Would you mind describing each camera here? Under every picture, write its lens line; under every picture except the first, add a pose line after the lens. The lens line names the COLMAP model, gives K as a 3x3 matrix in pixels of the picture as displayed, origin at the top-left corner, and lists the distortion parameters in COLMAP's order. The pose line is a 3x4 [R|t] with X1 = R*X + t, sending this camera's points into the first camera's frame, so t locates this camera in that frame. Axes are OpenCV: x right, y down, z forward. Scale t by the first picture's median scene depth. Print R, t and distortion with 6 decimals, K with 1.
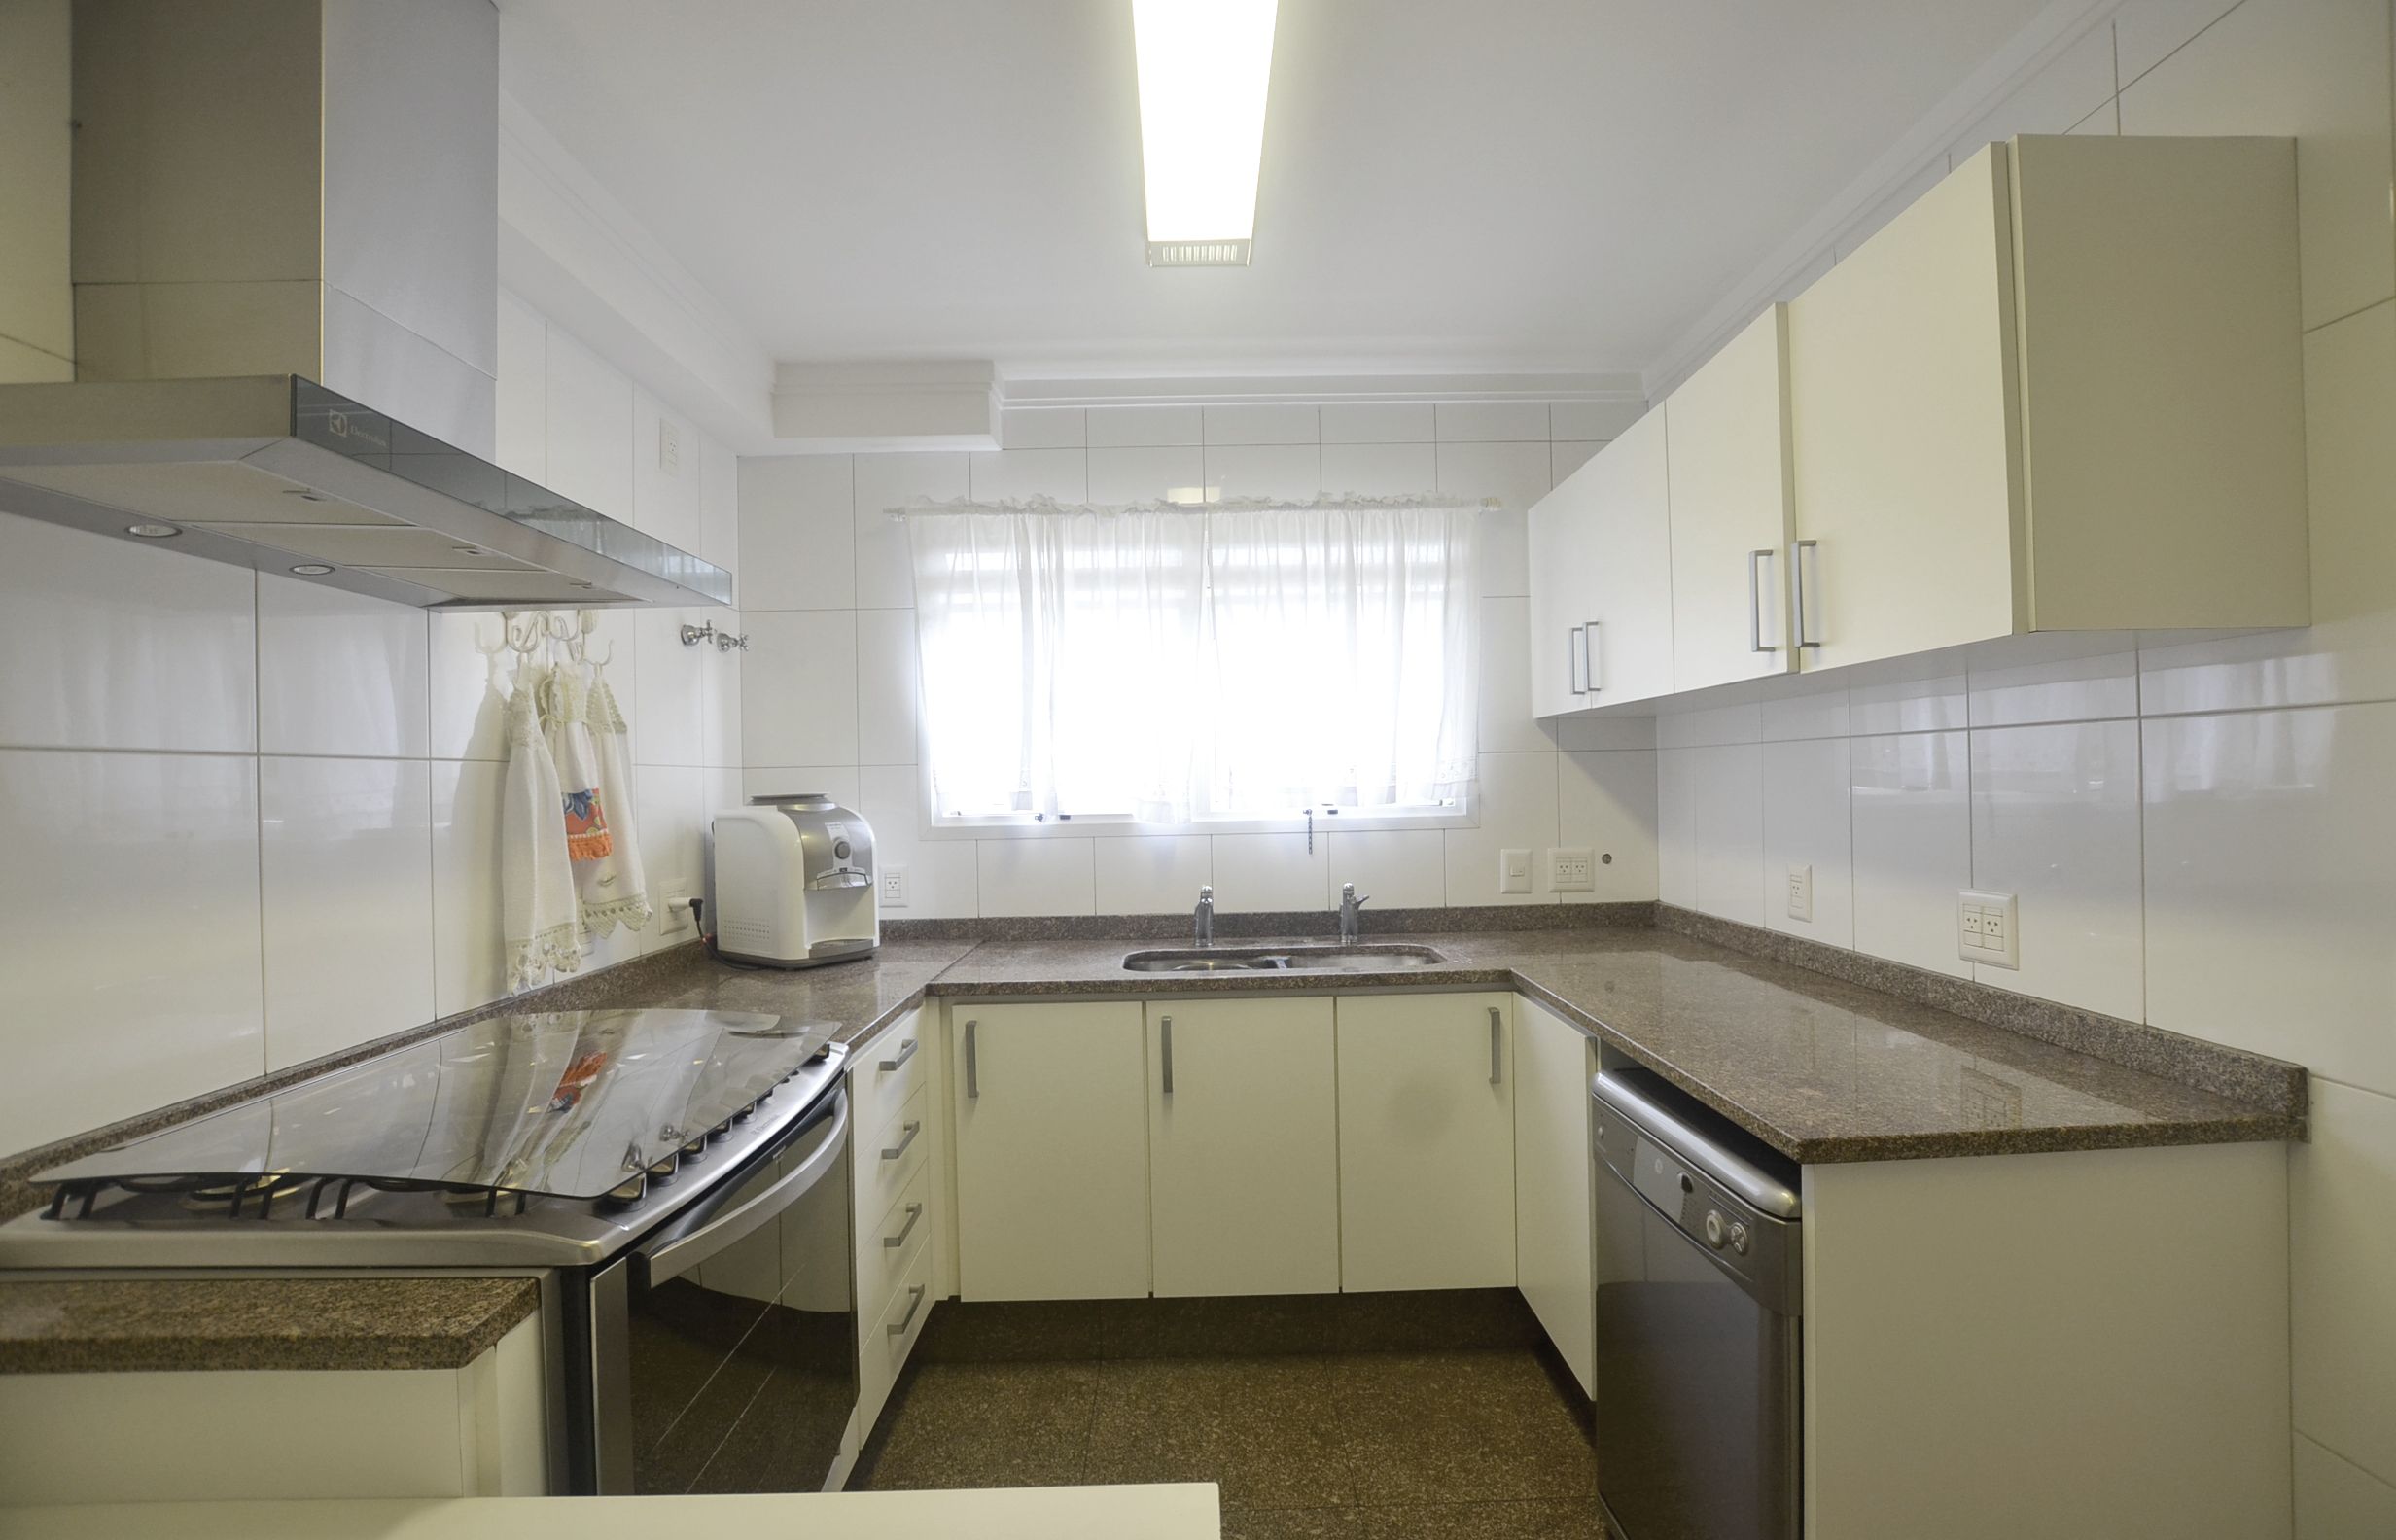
lens RADIAL K [[1055.4, 0, 1195.4], [0, 1055.4, 774.3], [0, 0, 1]] dist [-0.027466, 0.002772]
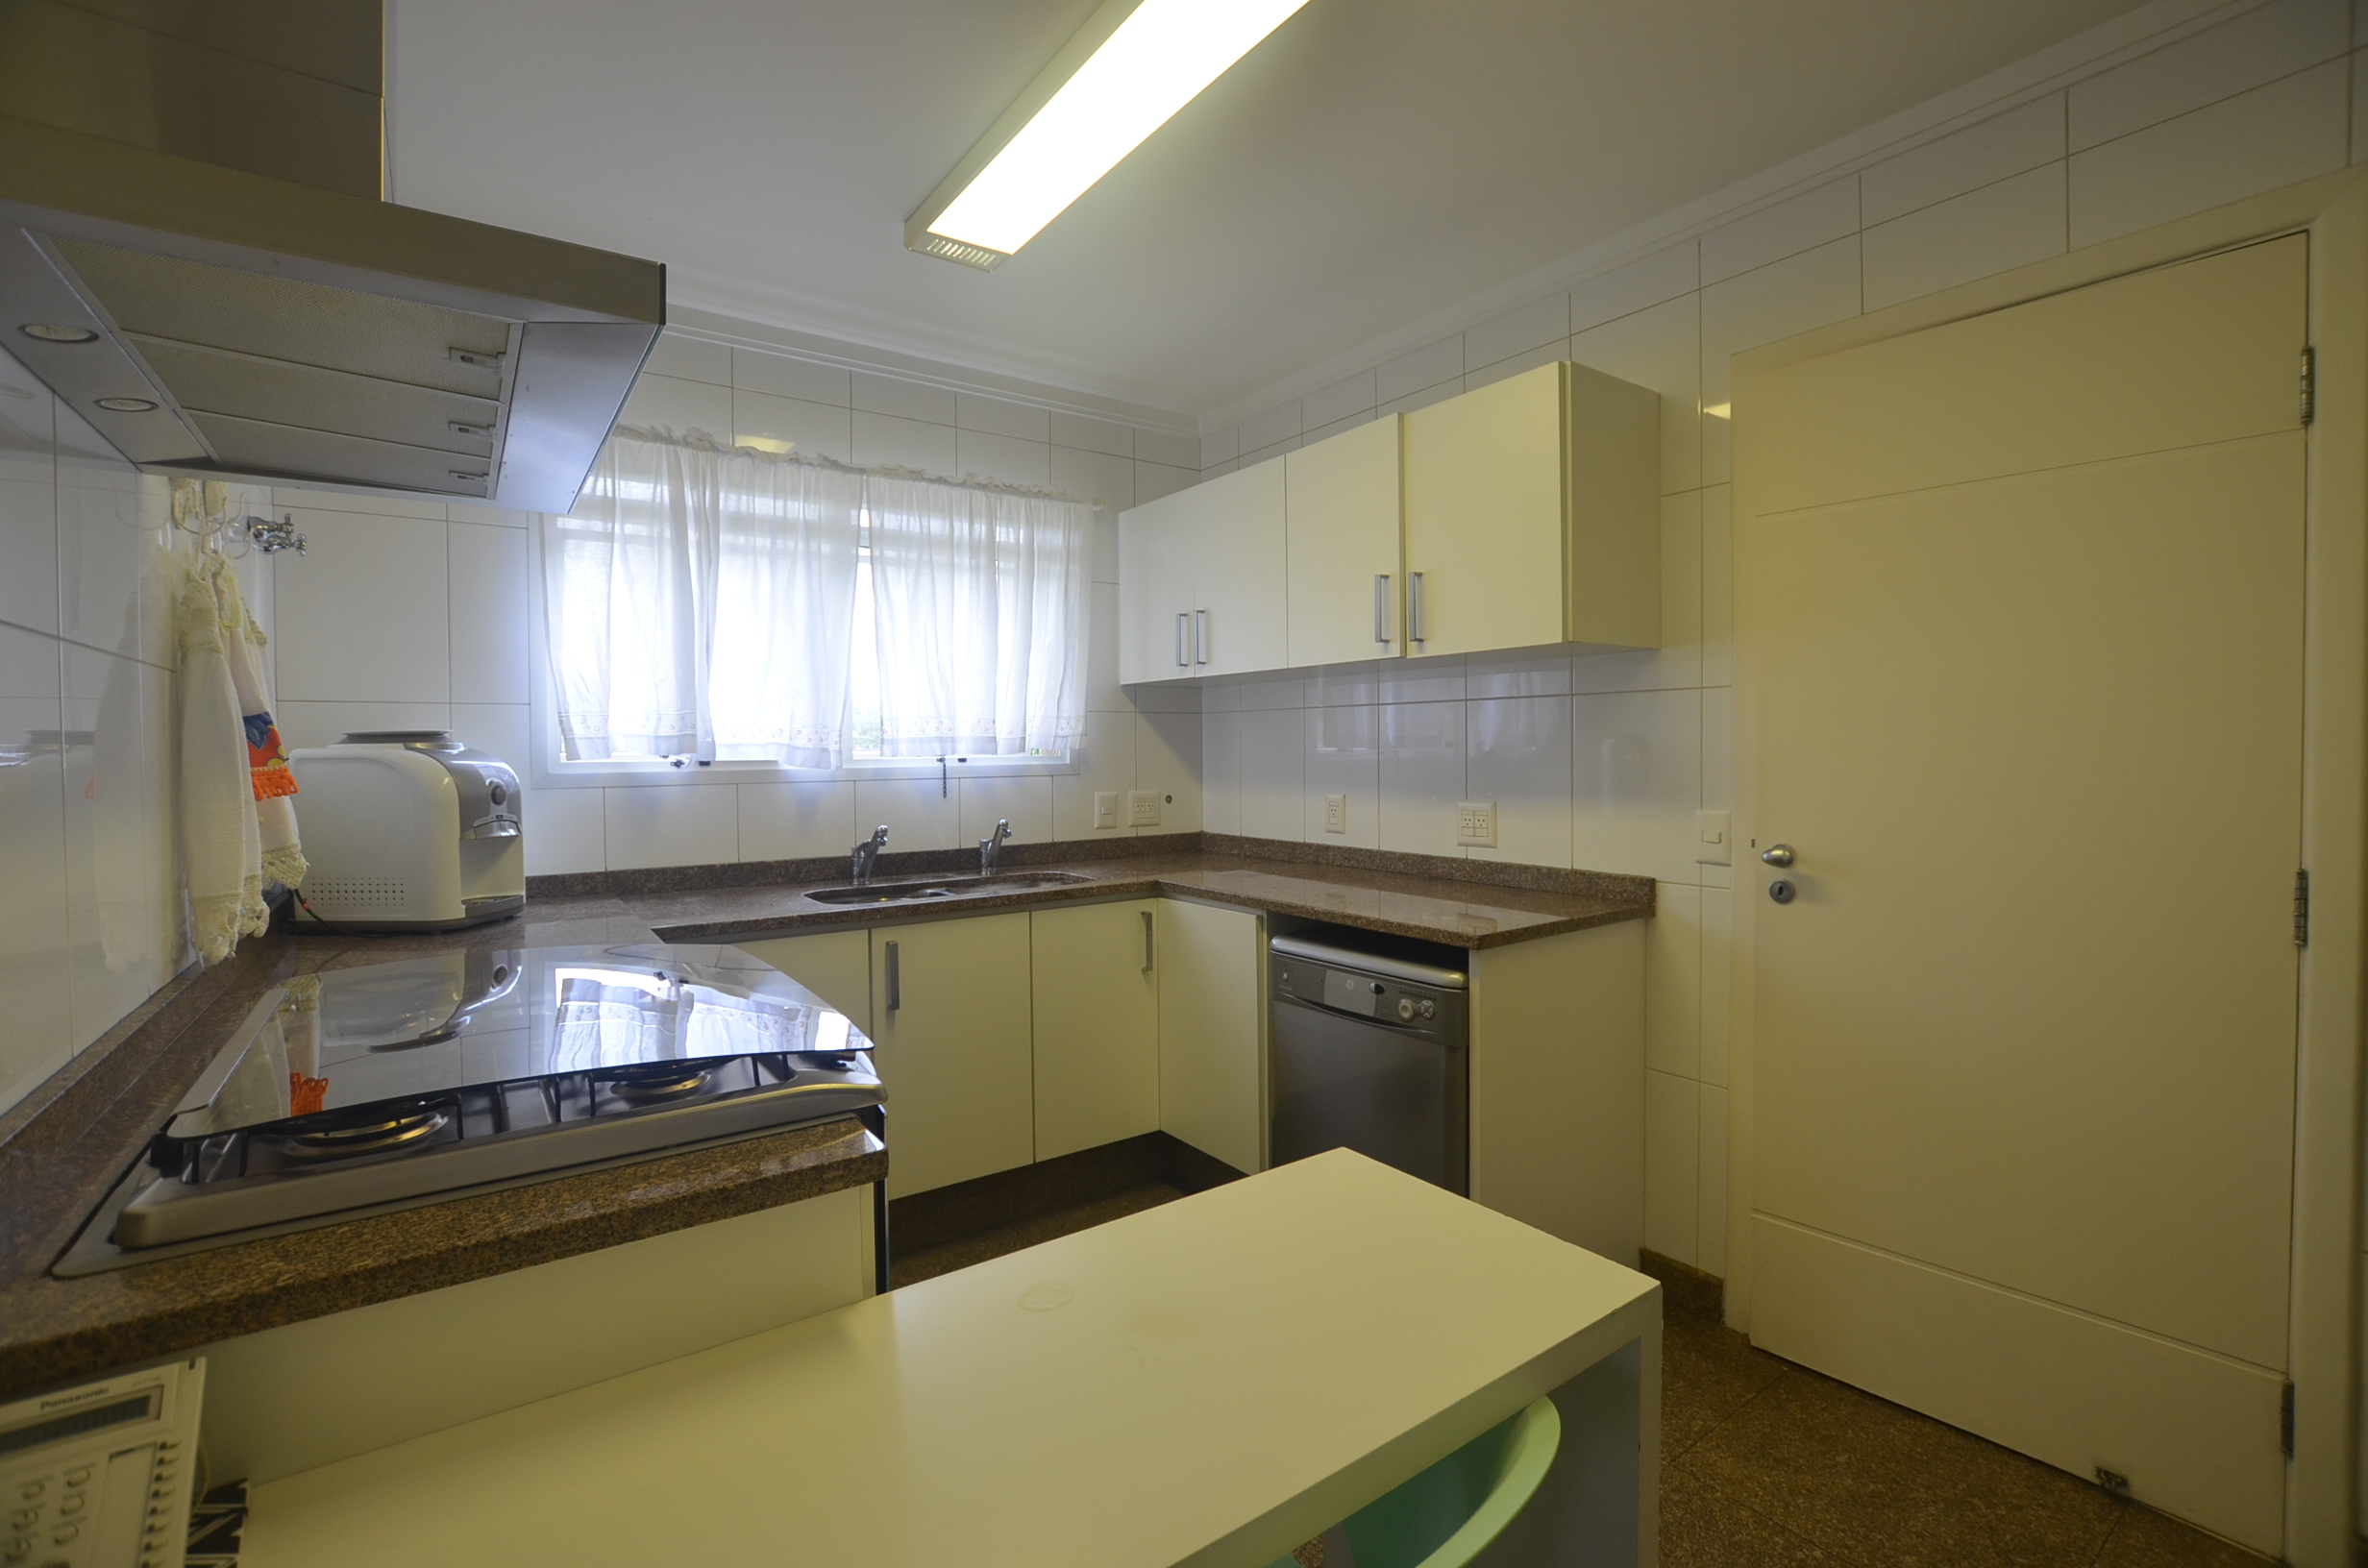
lens RADIAL K [[1043.2, 0, 1186.9], [0, 1043.2, 766.1], [0, 0, 1]] dist [-0.032944, 0.006623]
pose [[0.821056, 0.003724, 0.570836, -0.377561], [-0.012485, 0.999857, 0.011434, 0.032525], [-0.570712, -0.016515, 0.820984, -0.047651]]
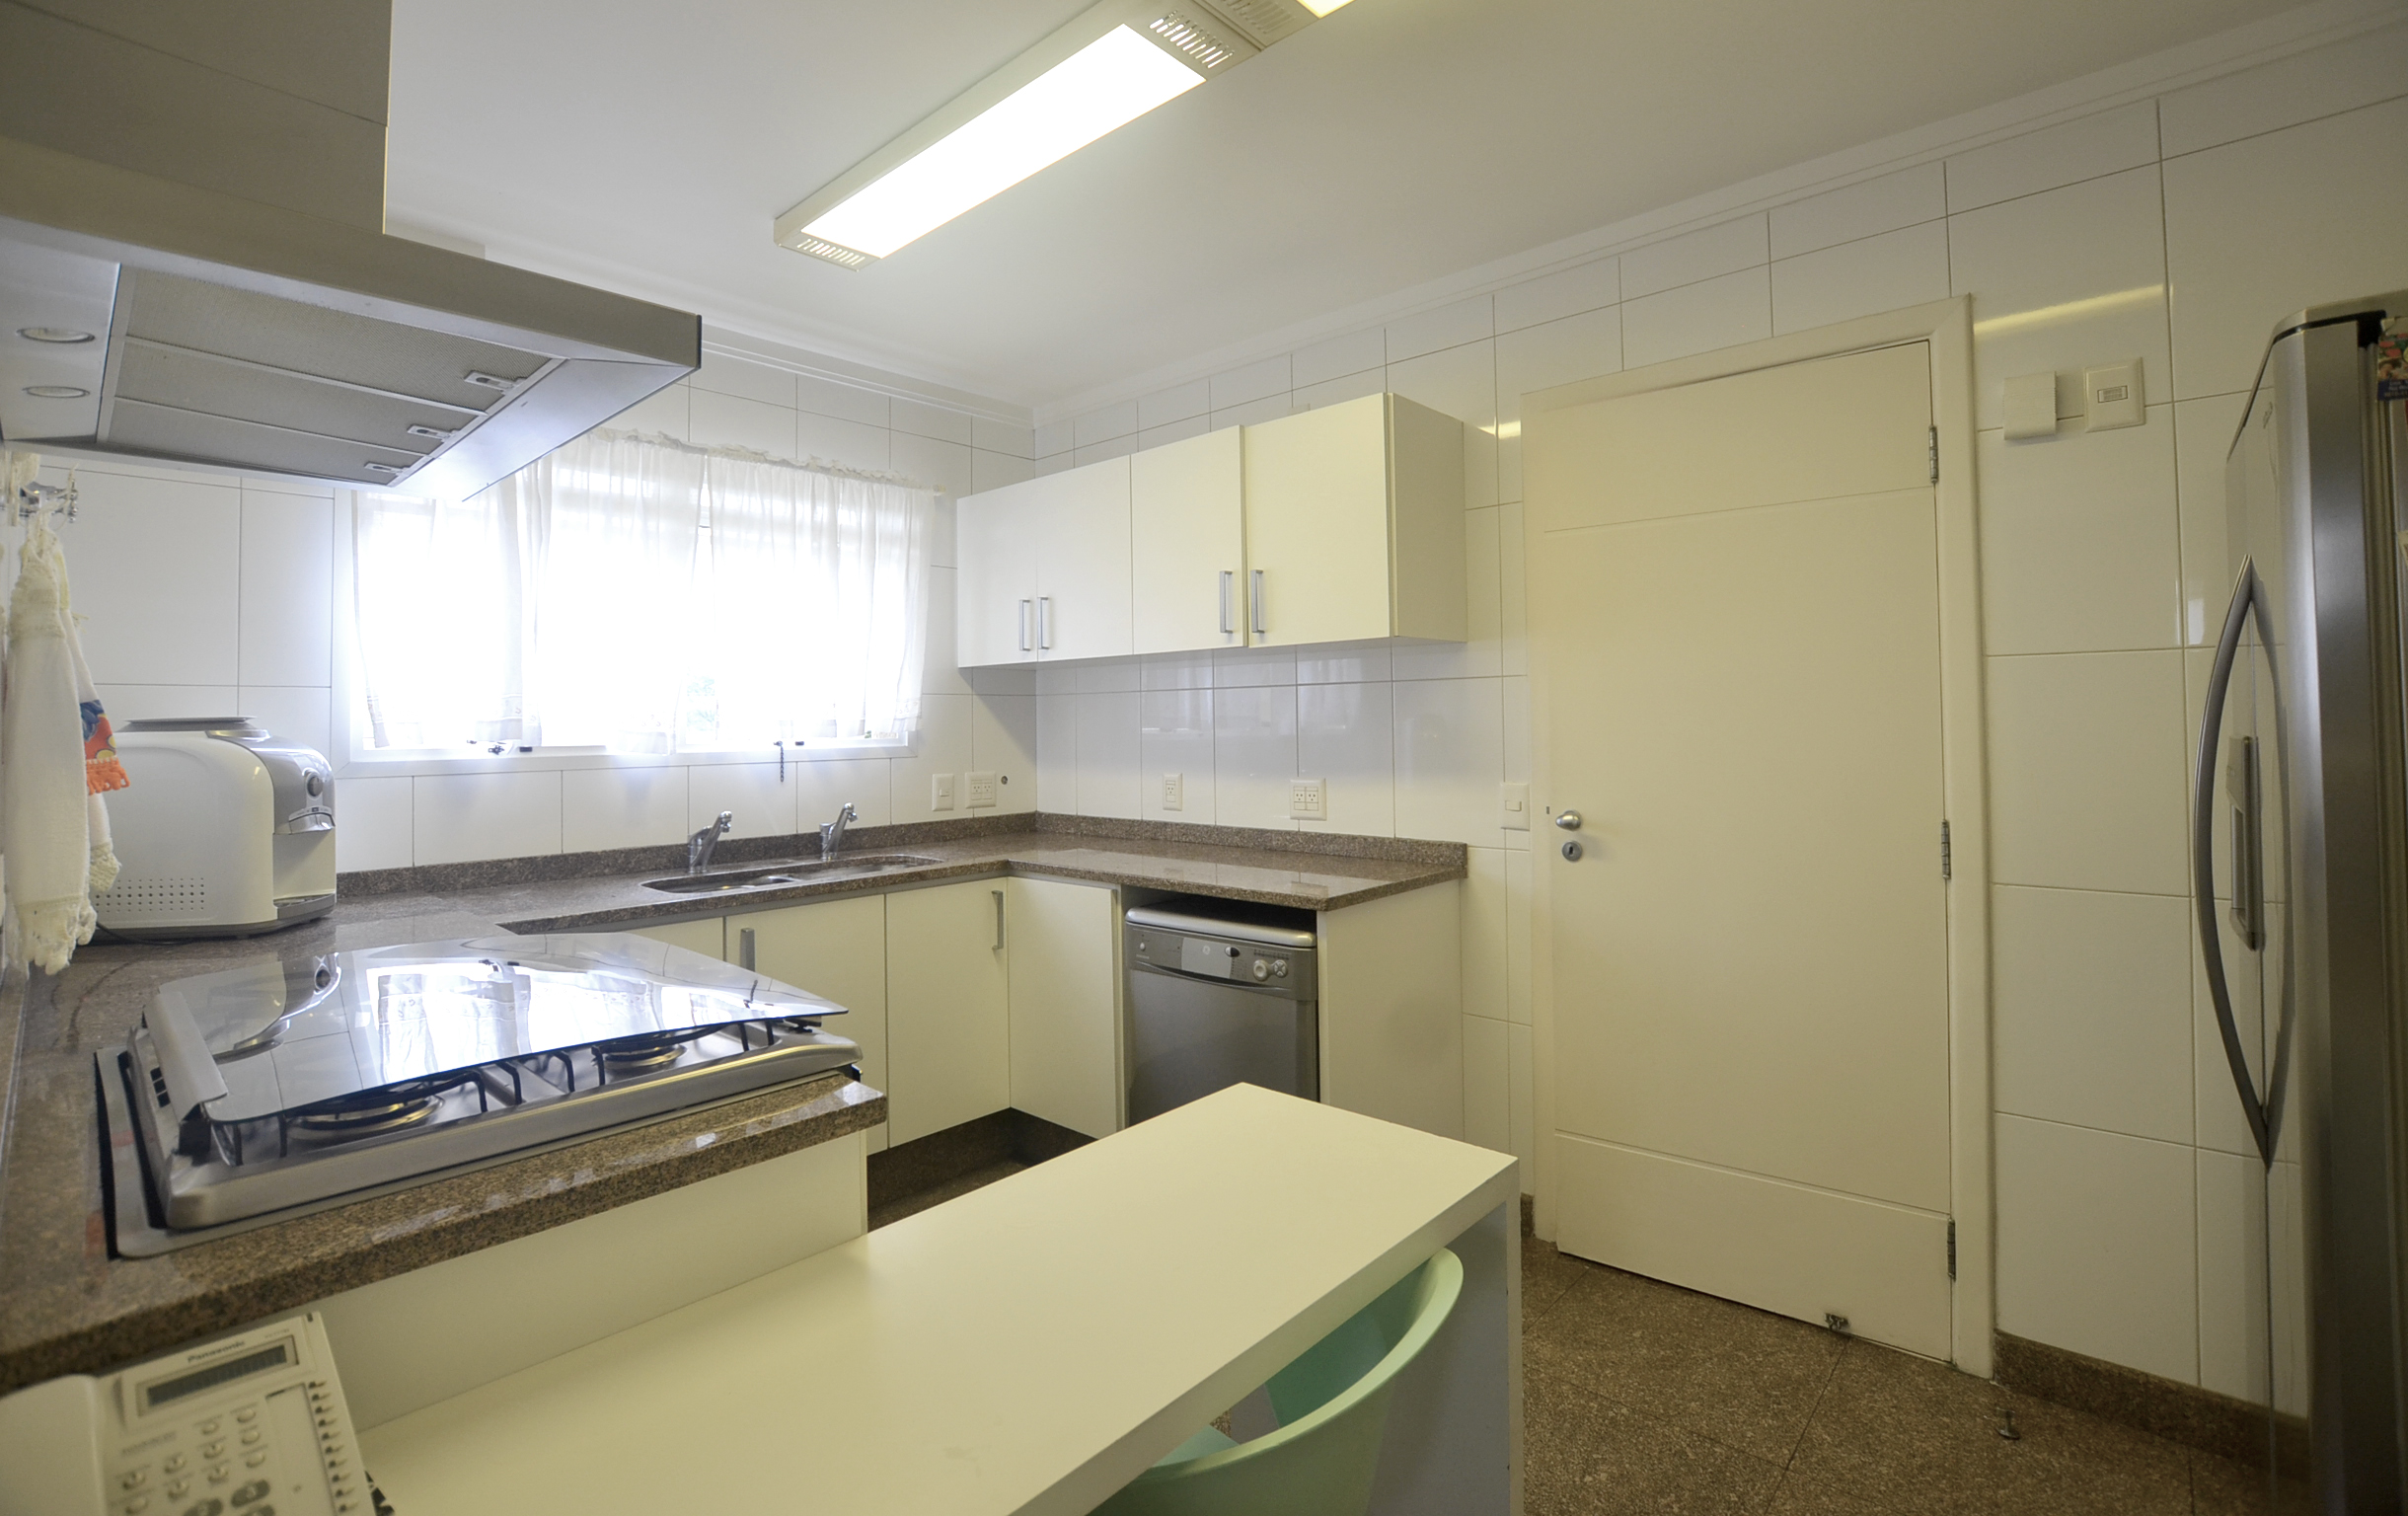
lens RADIAL K [[1070.7, 0, 1192.5], [0, 1070.7, 691.3], [0, 0, 1]] dist [-0.029672, 0.003903]
pose [[0.686584, 0.032783, 0.726311, -0.493873], [-0.005844, 0.999199, -0.039576, 0.028202], [-0.727027, 0.022927, 0.686226, -0.074023]]
